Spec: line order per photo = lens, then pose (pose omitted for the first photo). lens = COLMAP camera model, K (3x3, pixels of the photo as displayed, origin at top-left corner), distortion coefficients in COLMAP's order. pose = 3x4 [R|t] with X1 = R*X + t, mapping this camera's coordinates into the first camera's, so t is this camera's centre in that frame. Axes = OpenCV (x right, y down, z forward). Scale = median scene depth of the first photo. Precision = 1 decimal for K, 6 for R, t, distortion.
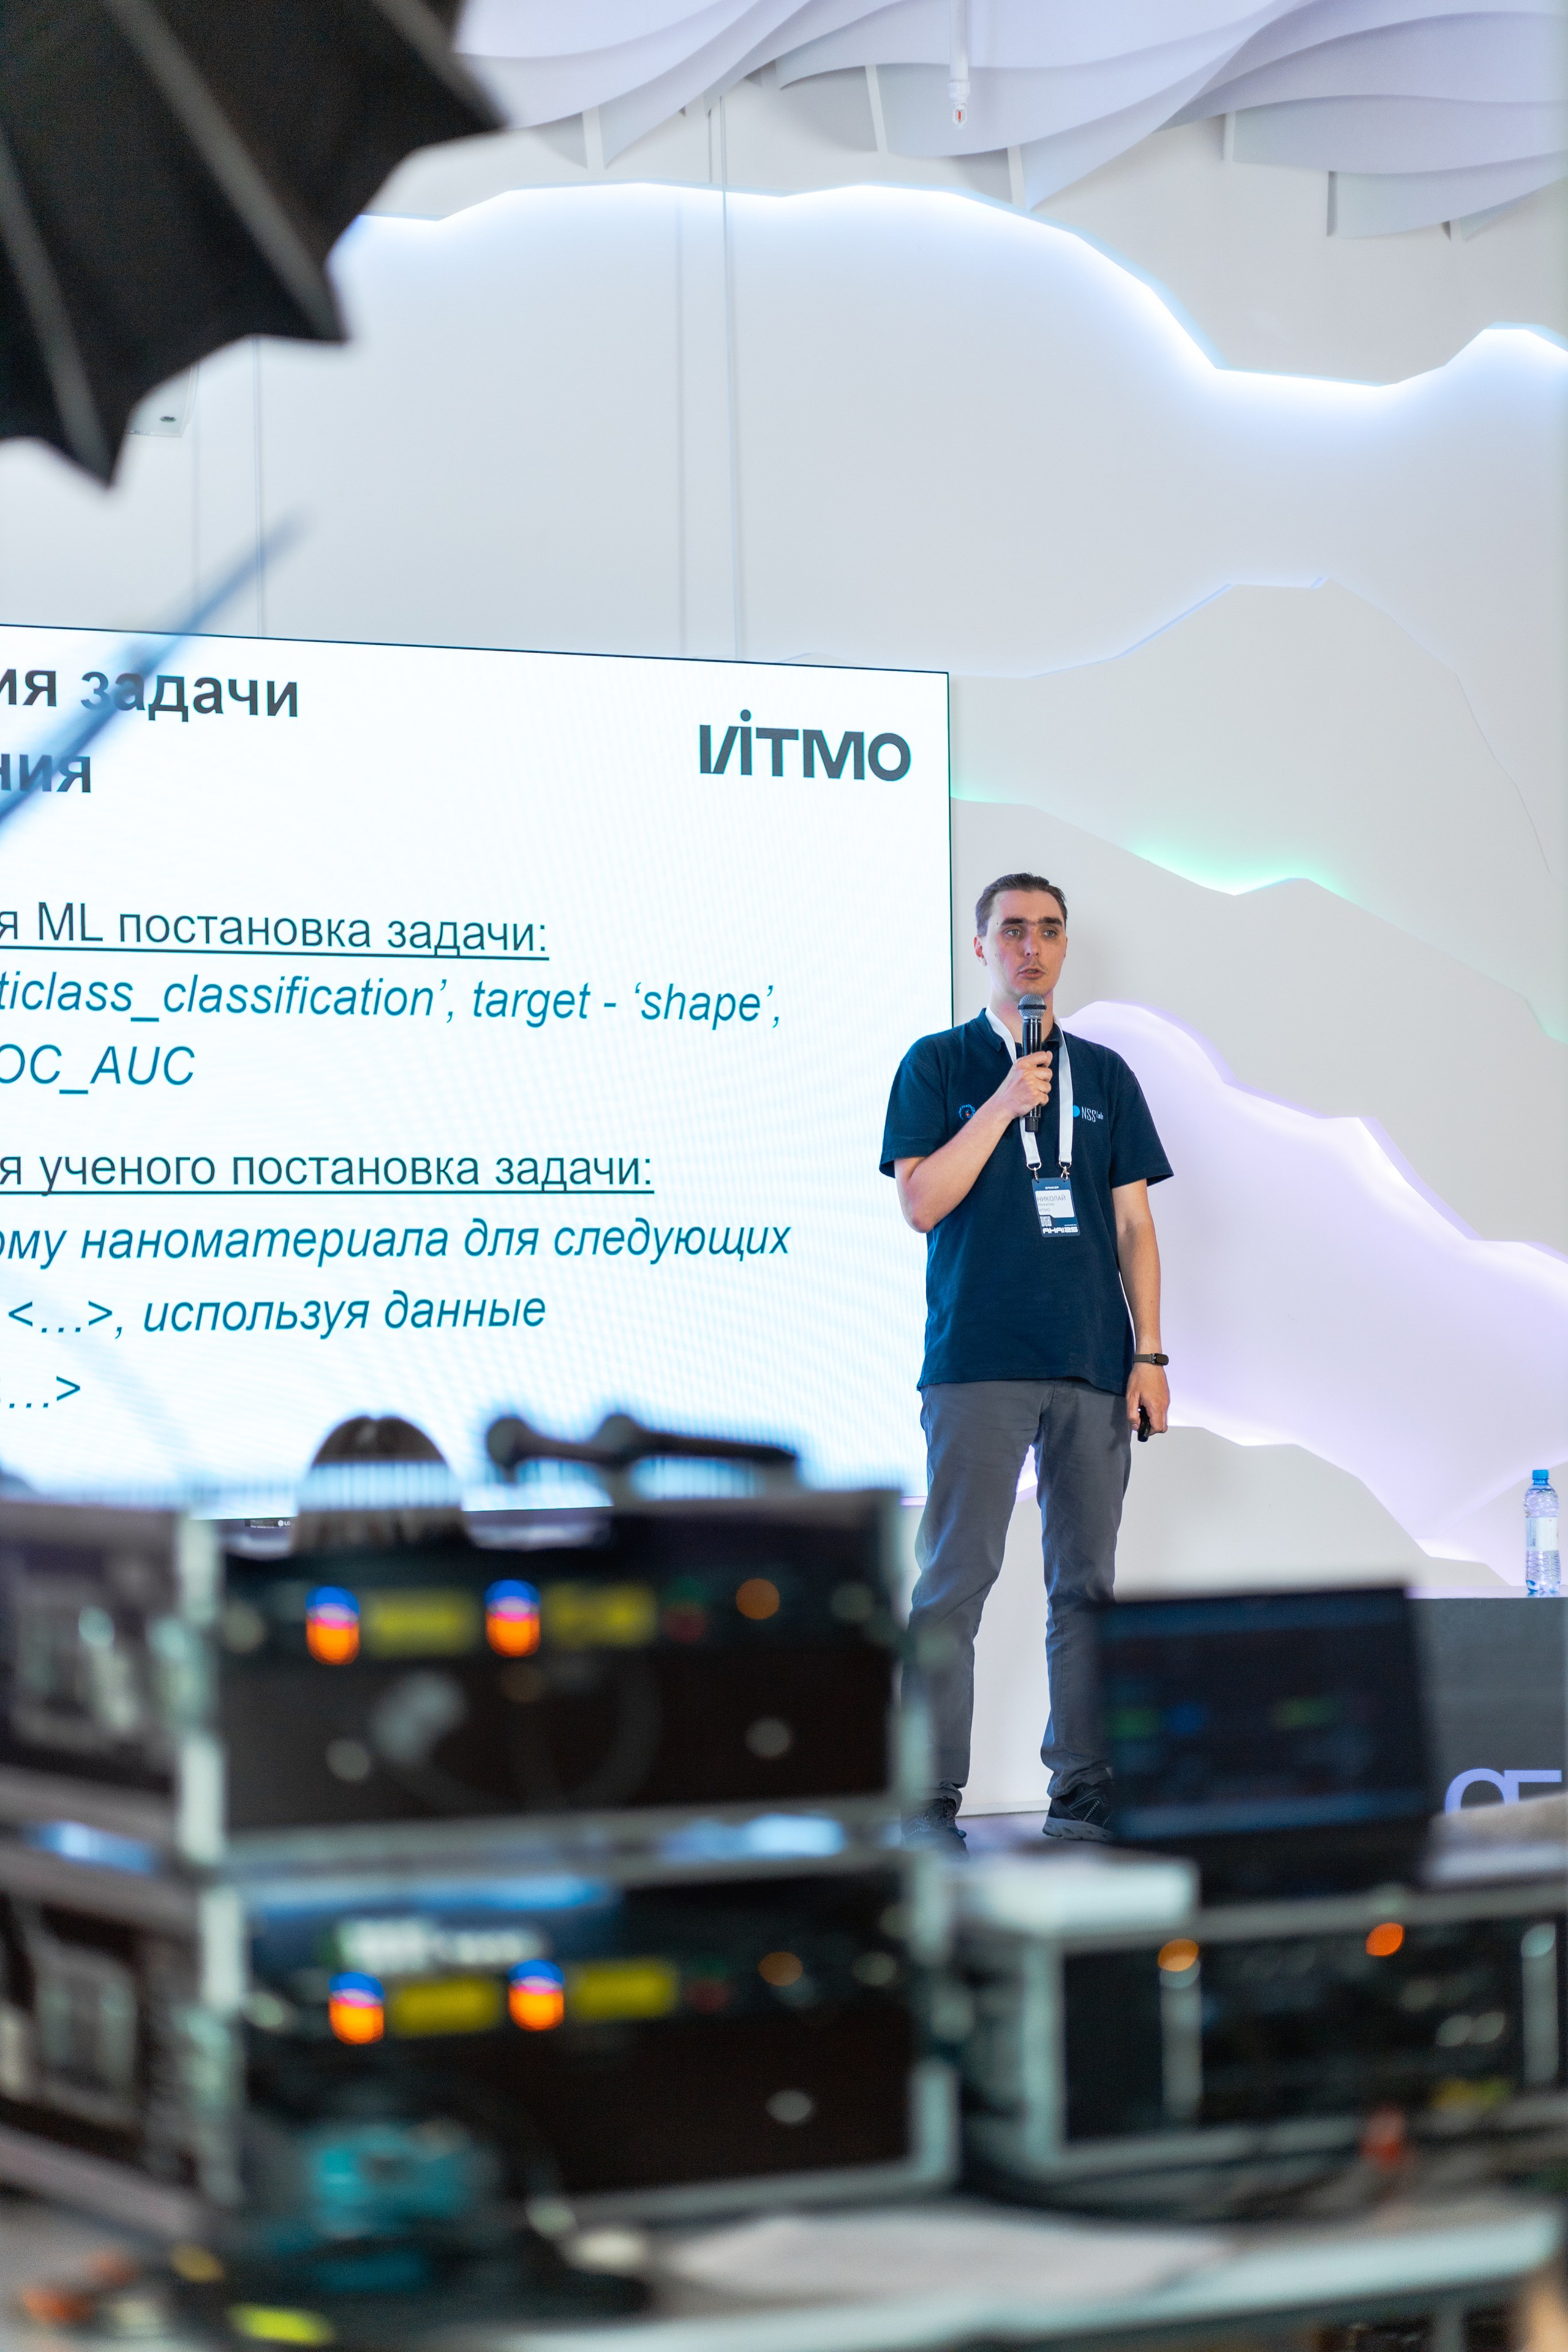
lens RADIAL K [[5484.7, 0, 831.4], [0, 5484.7, 1205.2], [0, 0, 1]] dist [0.051411, -0.221943]
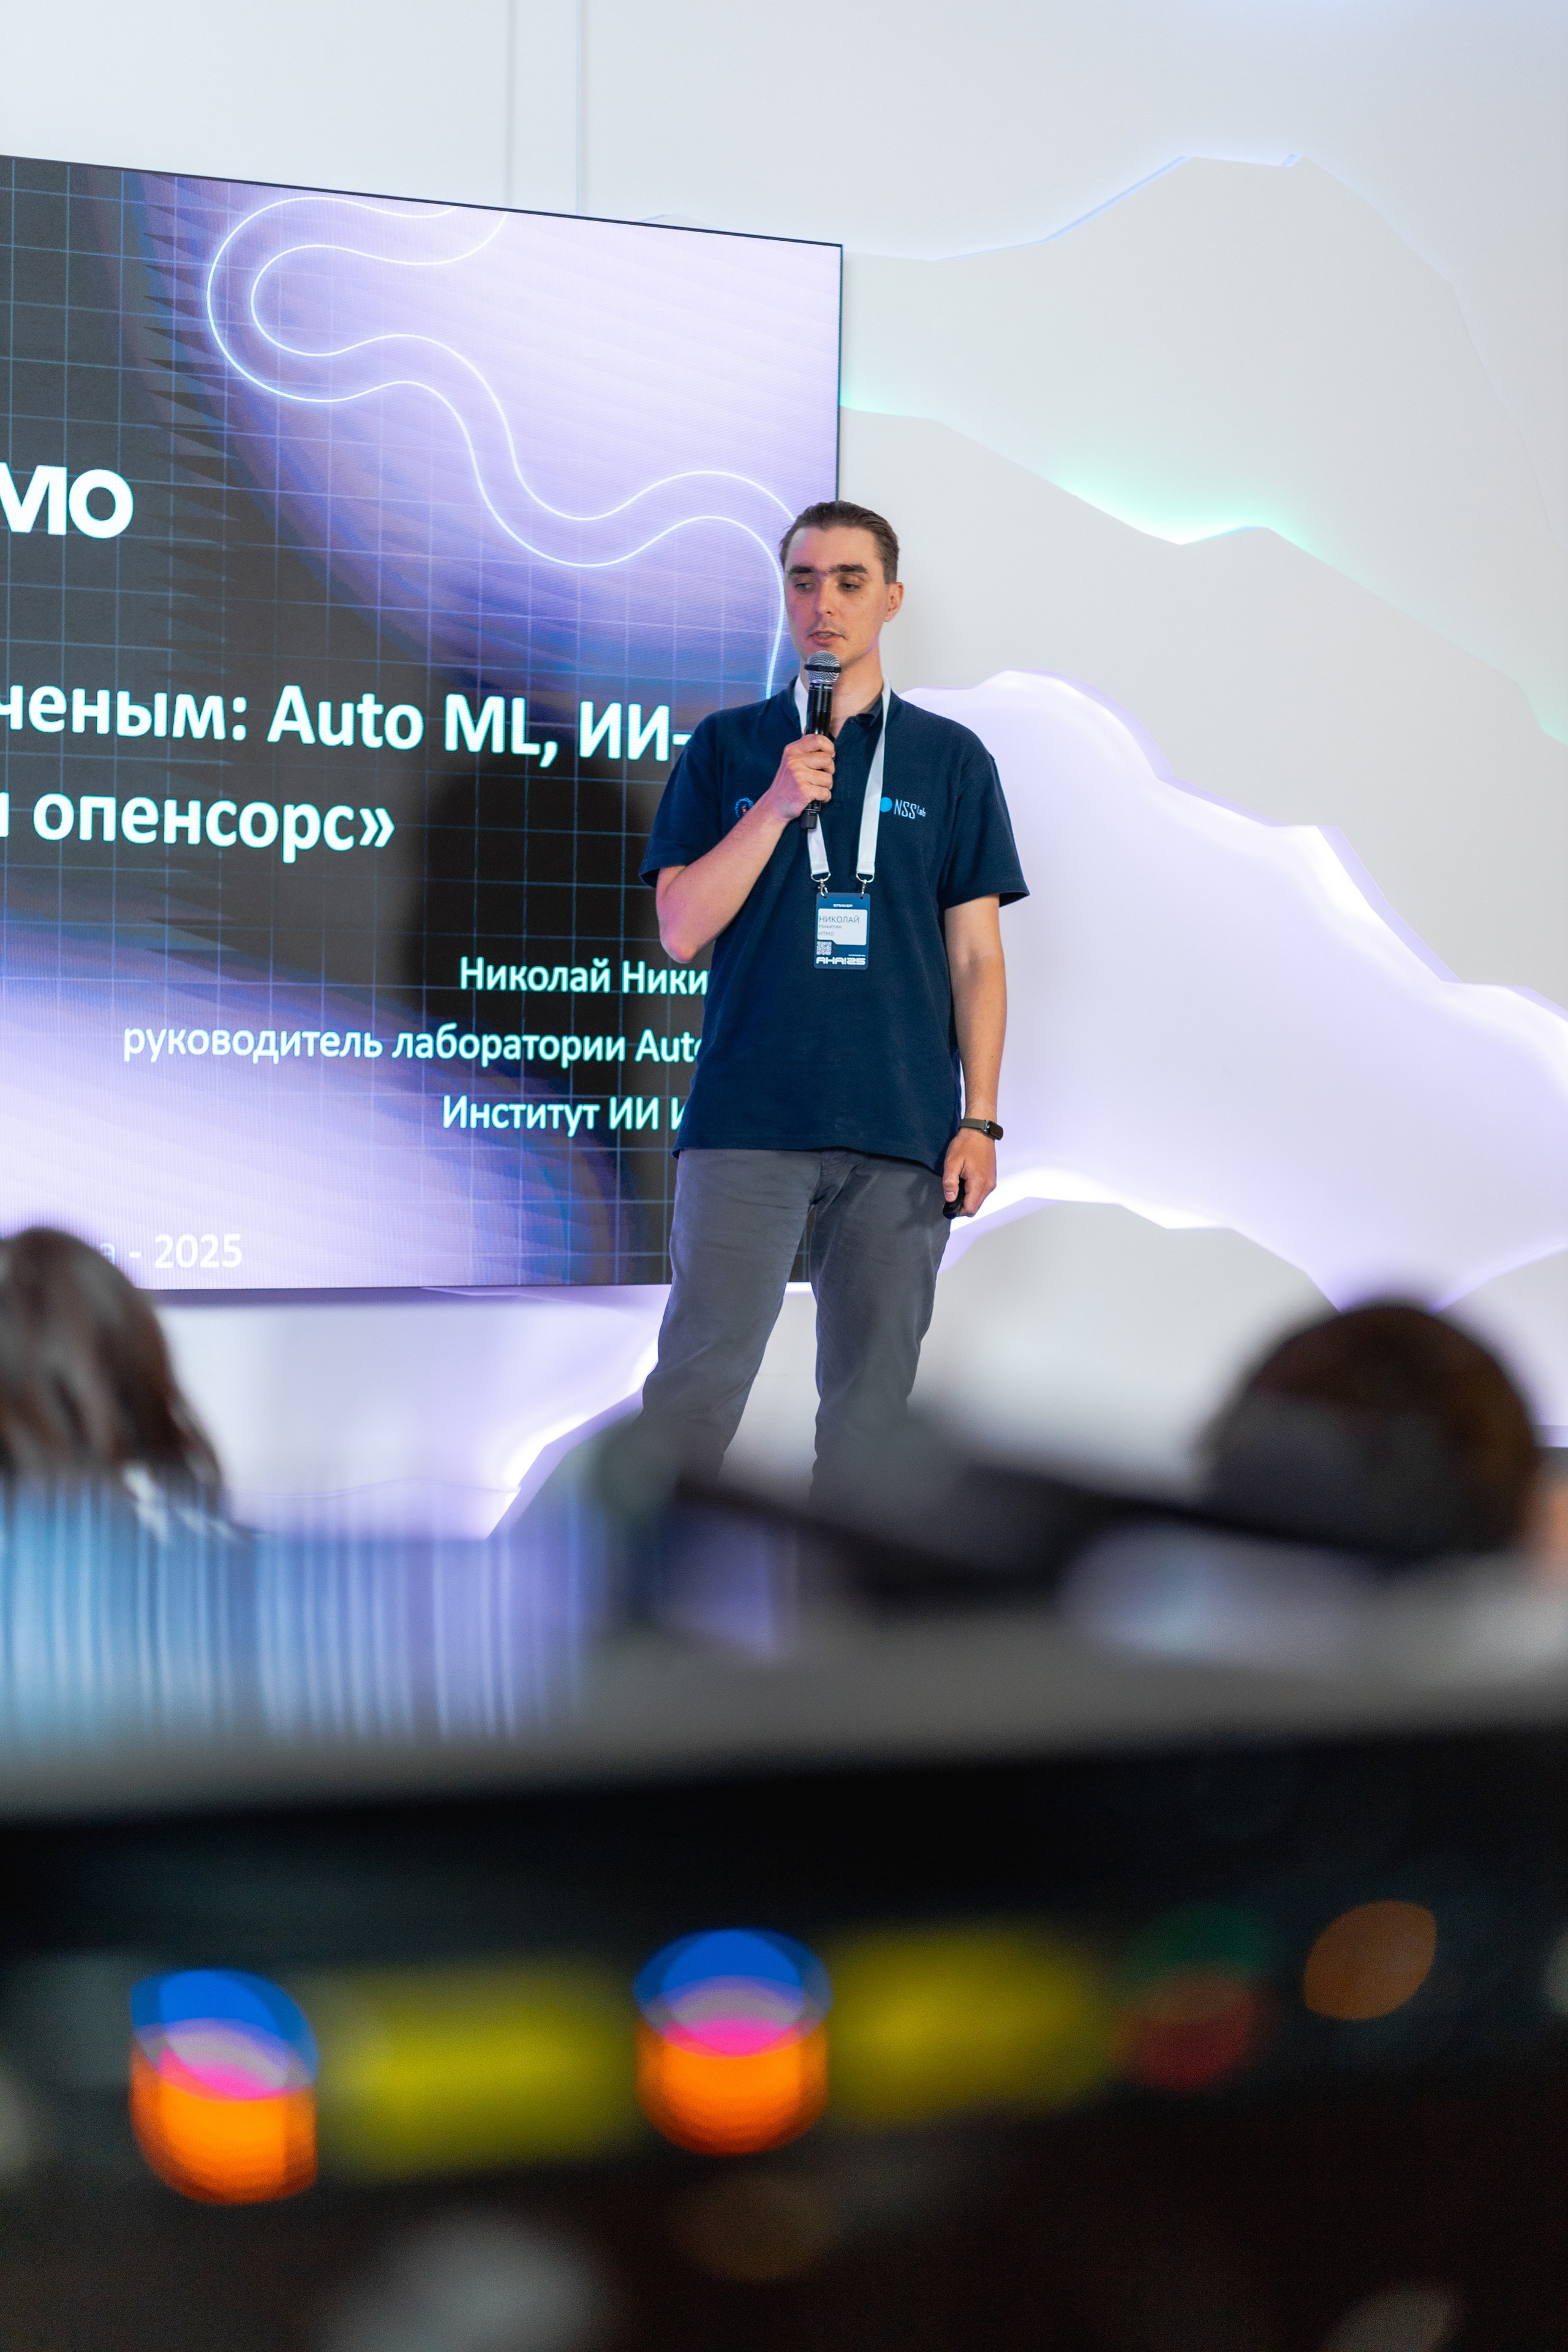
lens RADIAL K [[5721.8, 0, 784.0], [0, 5721.8, 1176.0], [0, 0, 1]] dist [0.069906, -0.203317]
pose [[0.998603, 0.029695, 0.043696, -0.067737], [-0.031590, 0.998561, 0.043336, 0.004512], [-0.042346, -0.044656, 0.998105, 0.599567]]
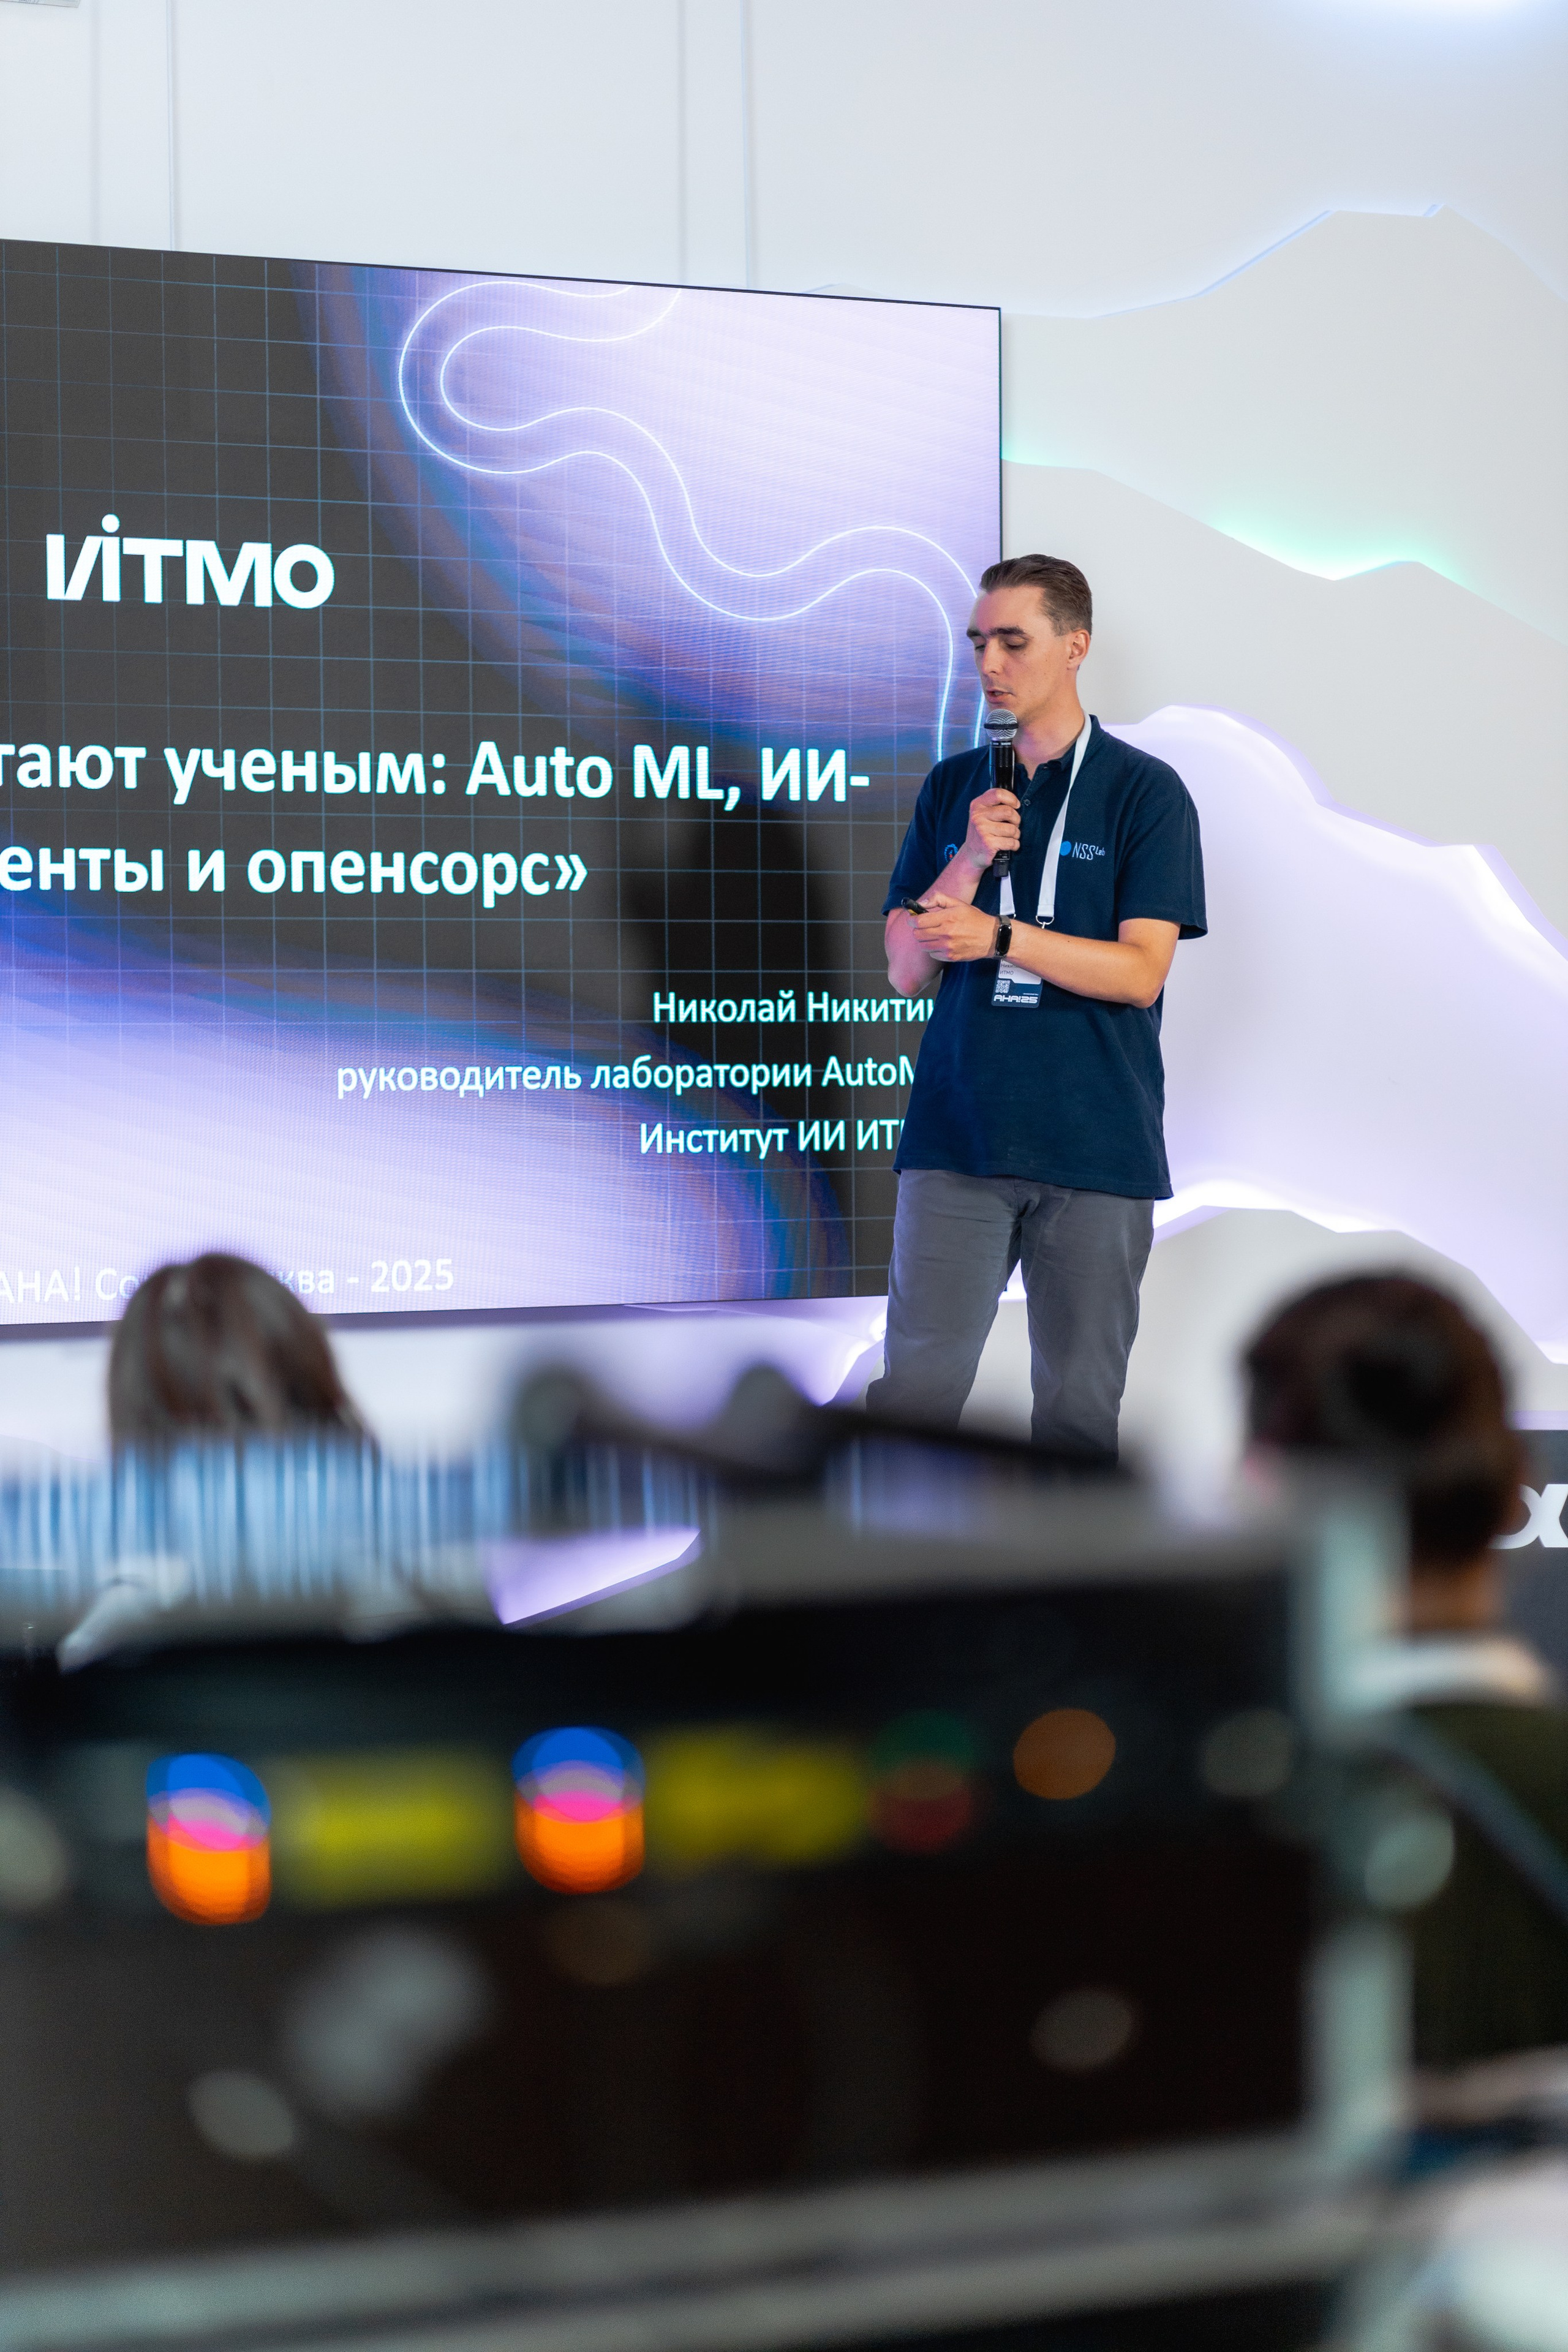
lens RADIAL K [[5673.7, 0, 827.4], [0, 5673.7, 1175.9], [0, 0, 1]] dist [0.067016, -0.623247]
pose [[0.999962, 0.005029, 0.007094, -0.037075], [-0.005316, 0.999144, 0.041024, -0.002118], [-0.006881, -0.041060, 0.999133, 0.463005]]
